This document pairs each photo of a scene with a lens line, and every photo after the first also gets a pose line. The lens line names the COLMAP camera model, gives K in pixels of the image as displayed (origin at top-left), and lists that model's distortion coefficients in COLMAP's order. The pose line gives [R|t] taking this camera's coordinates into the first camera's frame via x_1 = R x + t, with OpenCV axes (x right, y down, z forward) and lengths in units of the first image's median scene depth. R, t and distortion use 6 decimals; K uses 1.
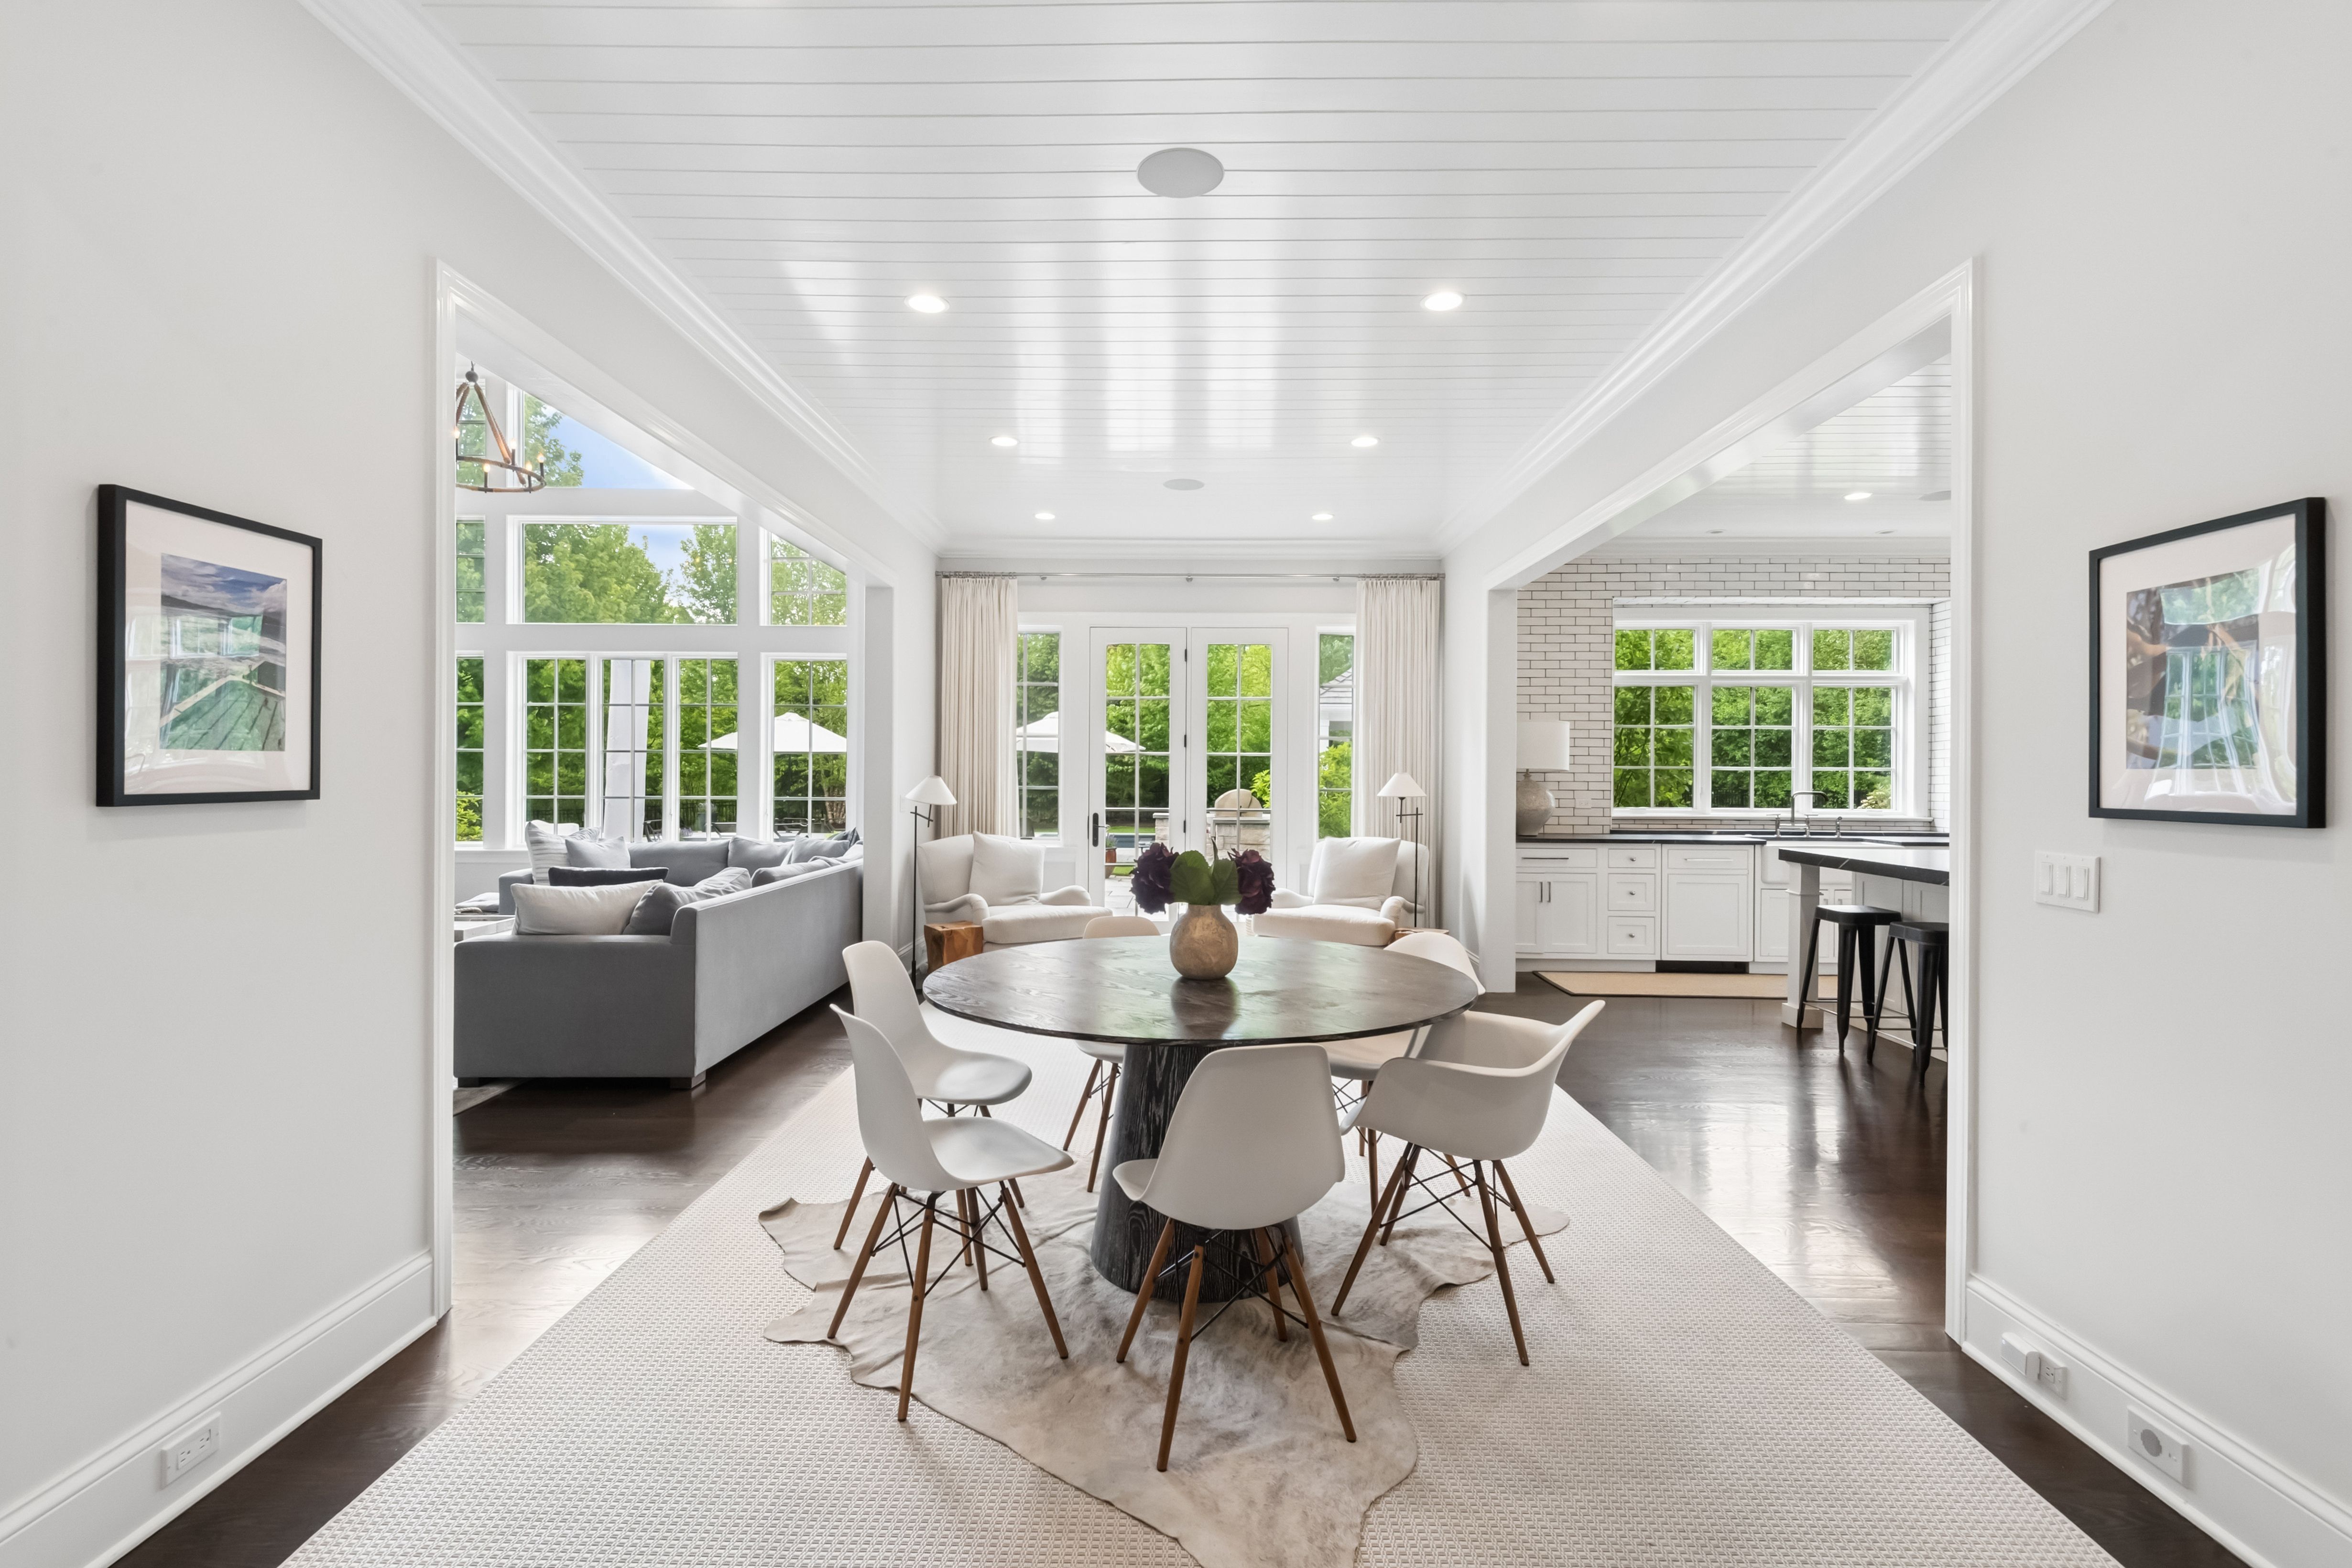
lens RADIAL K [[1011.4, 0, 1165.7], [0, 1011.4, 775.9], [0, 0, 1]] dist [0.029981, -0.019923]
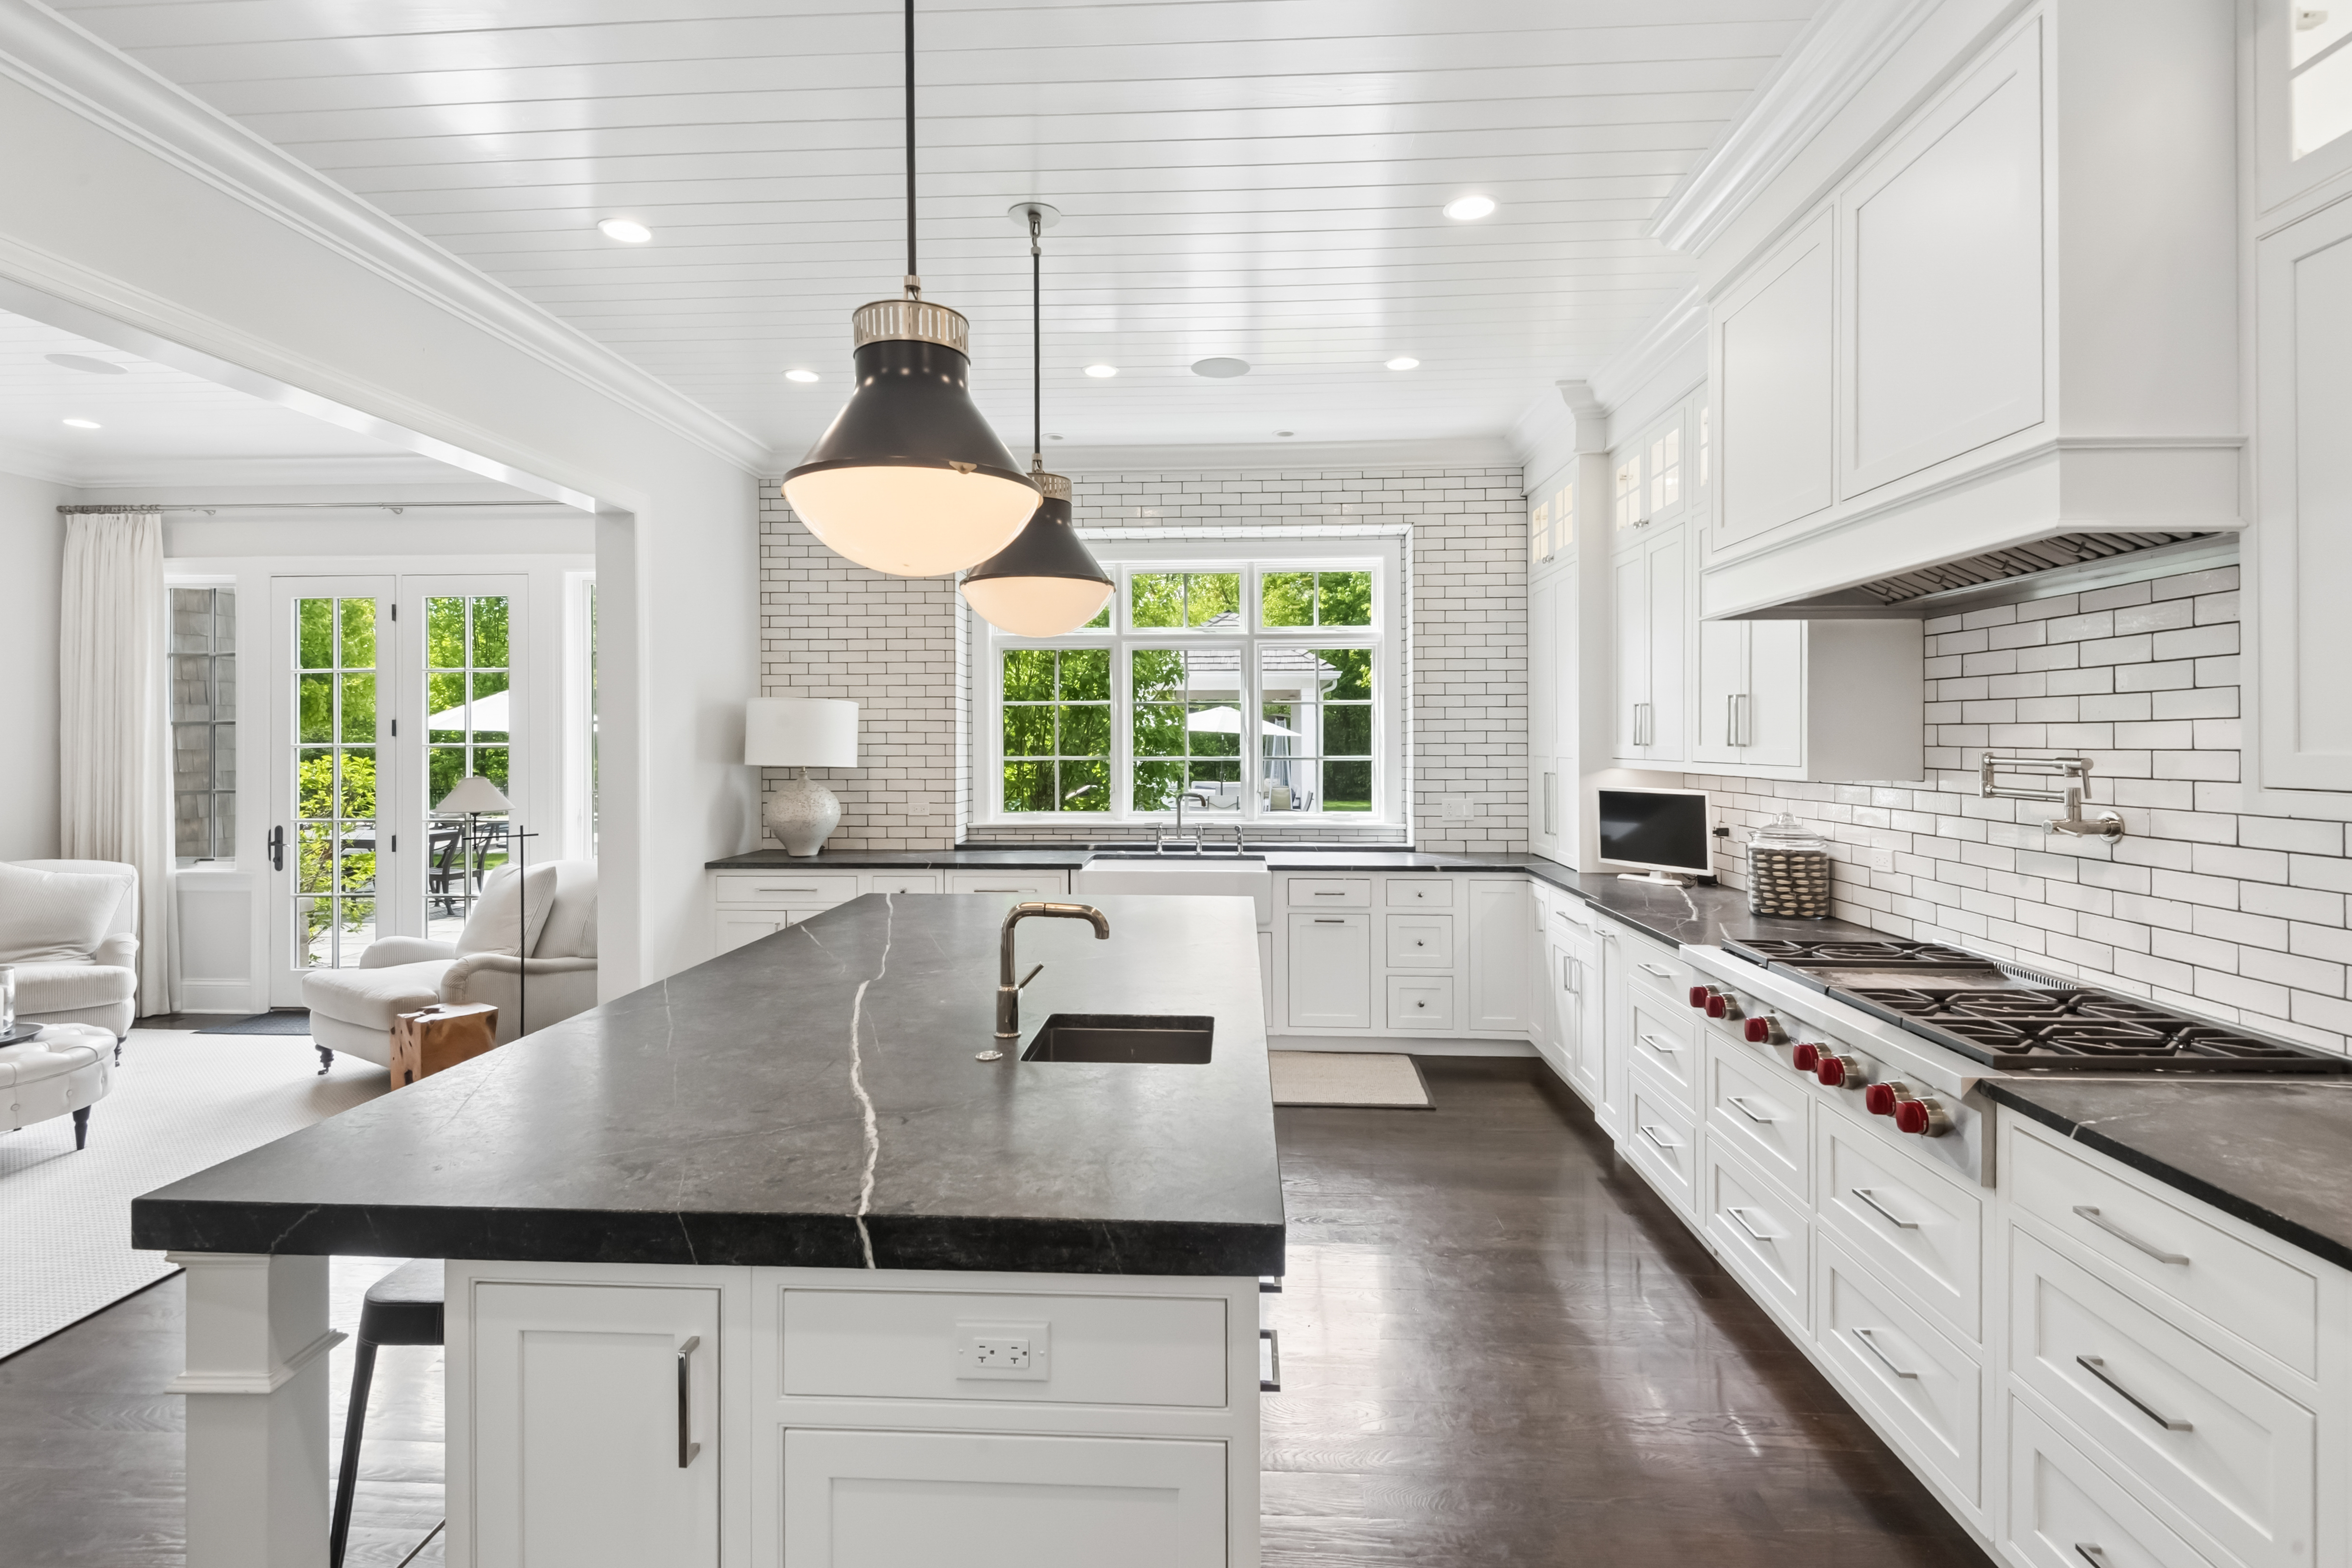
lens RADIAL K [[1104.1, 0, 1170.9], [0, 1104.1, 748.1], [0, 0, 1]] dist [0.043608, -0.028570]
pose [[0.999236, -0.007082, -0.038440, 0.623555], [0.007281, 0.999961, 0.005032, -0.019711], [0.038403, -0.005308, 0.999248, 0.199593]]
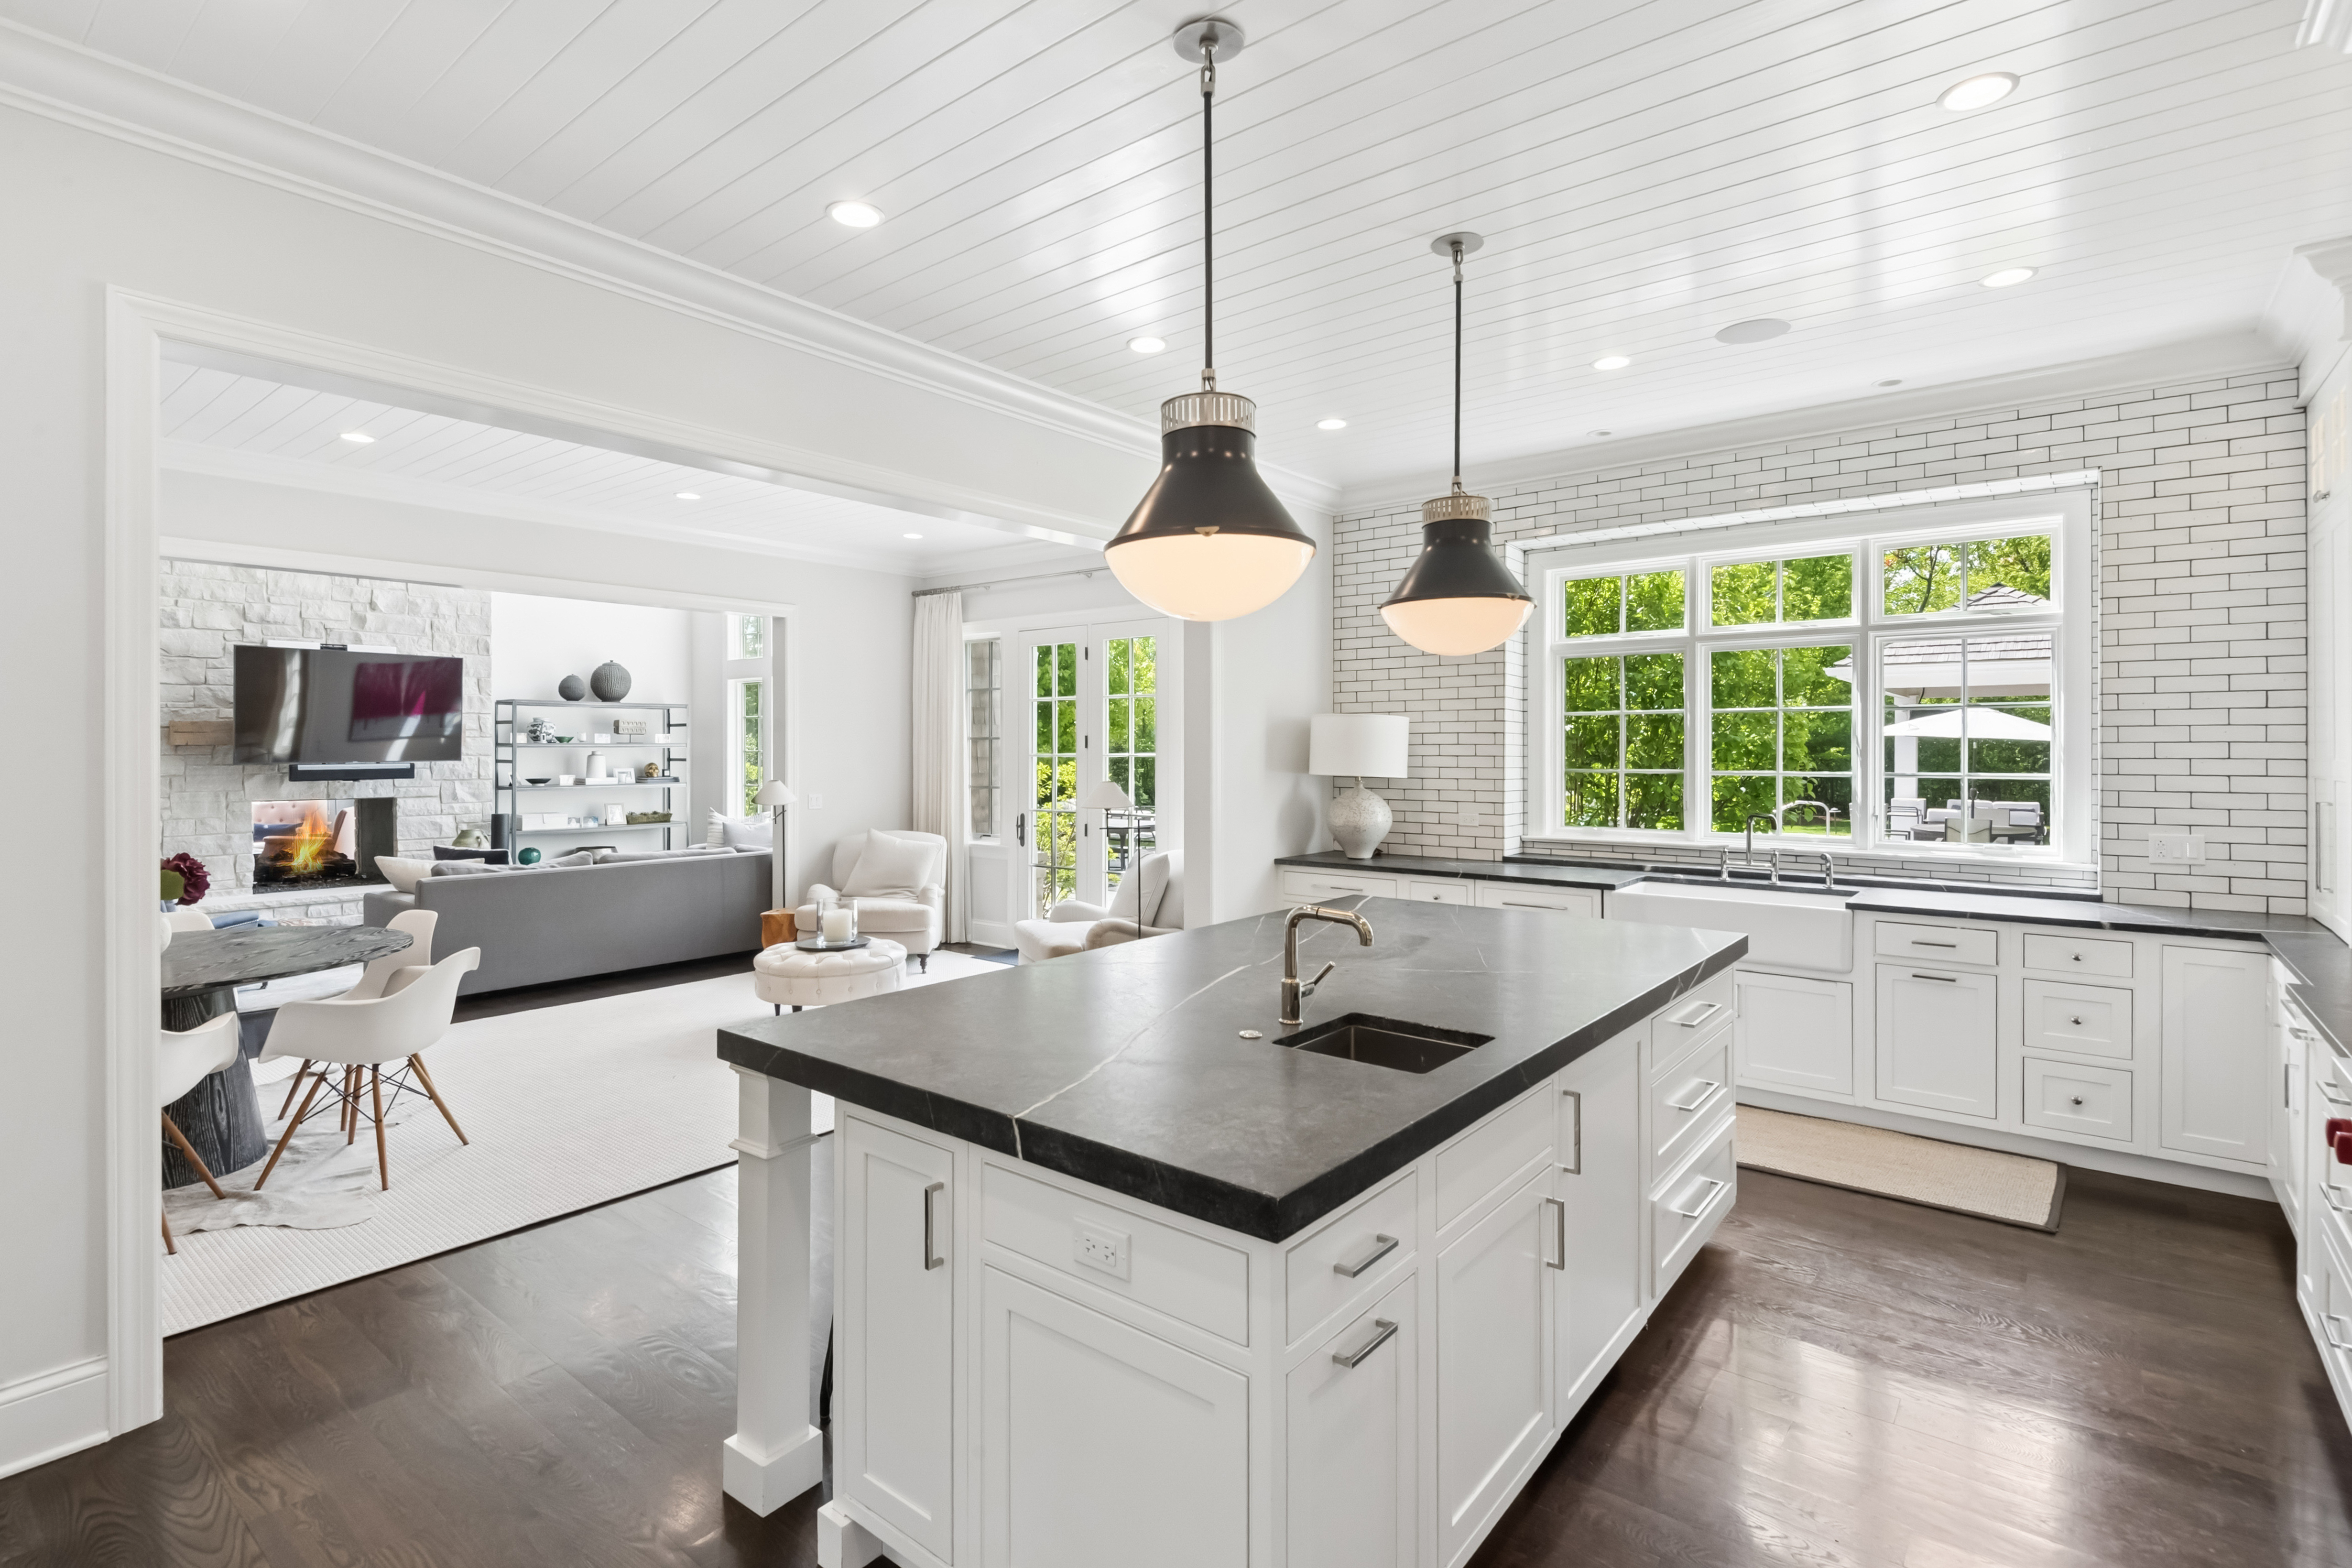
lens RADIAL K [[1112.5, 0, 1172.1], [0, 1112.5, 757.7], [0, 0, 1]] dist [0.044848, -0.029960]
pose [[0.788572, -0.001395, -0.614941, 0.745070], [0.004657, 0.999982, 0.003704, -0.022708], [0.614925, -0.005784, 0.788565, 0.207335]]
